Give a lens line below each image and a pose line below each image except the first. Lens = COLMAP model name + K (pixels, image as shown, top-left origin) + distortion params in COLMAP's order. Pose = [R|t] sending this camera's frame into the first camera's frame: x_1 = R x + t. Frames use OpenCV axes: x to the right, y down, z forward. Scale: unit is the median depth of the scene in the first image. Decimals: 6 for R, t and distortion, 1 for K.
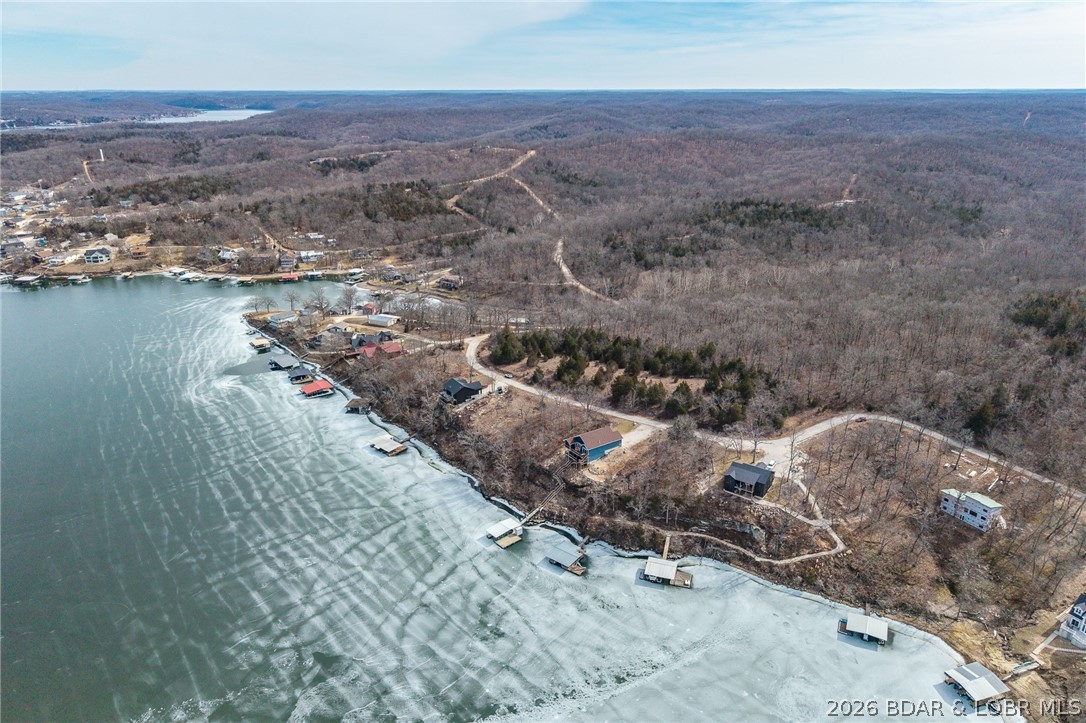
lens RADIAL K [[724.3, 0, 544.0], [0, 724.3, 364.2], [0, 0, 1]] dist [0.039015, -0.046405]
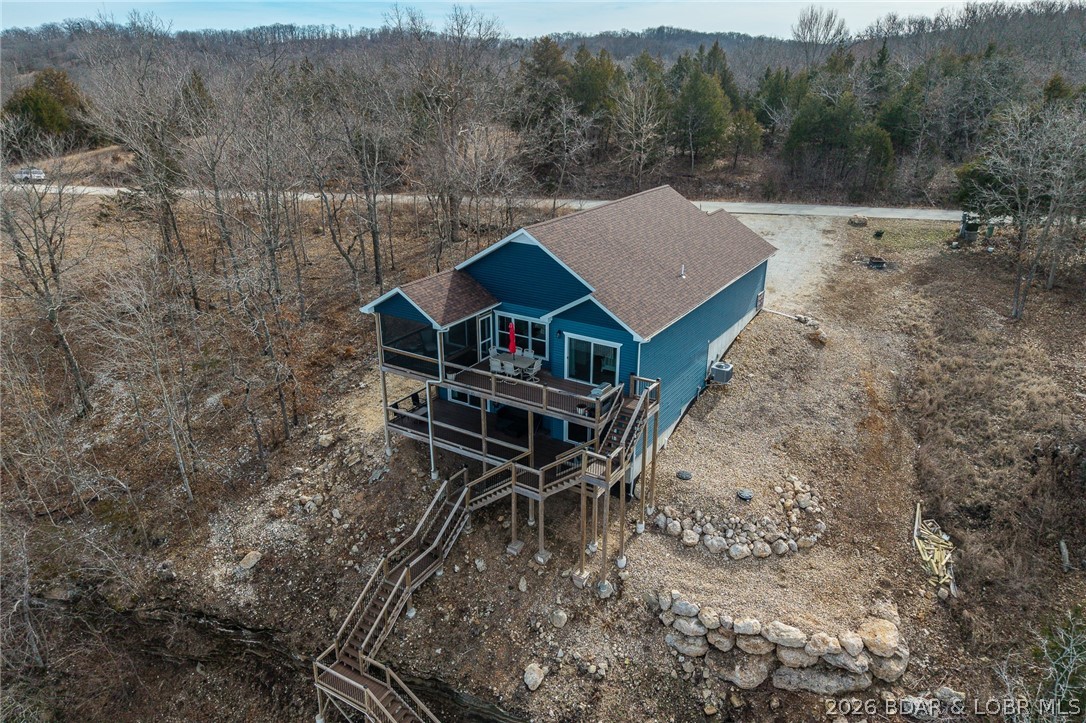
lens RADIAL K [[786.7, 0, 529.0], [0, 786.7, 361.5], [0, 0, 1]] dist [0.002540, -0.000747]
pose [[0.939174, -0.123553, 0.320448, 0.012809], [0.122830, 0.992171, 0.022555, 0.131051], [-0.320726, 0.018178, 0.946998, 1.014724]]
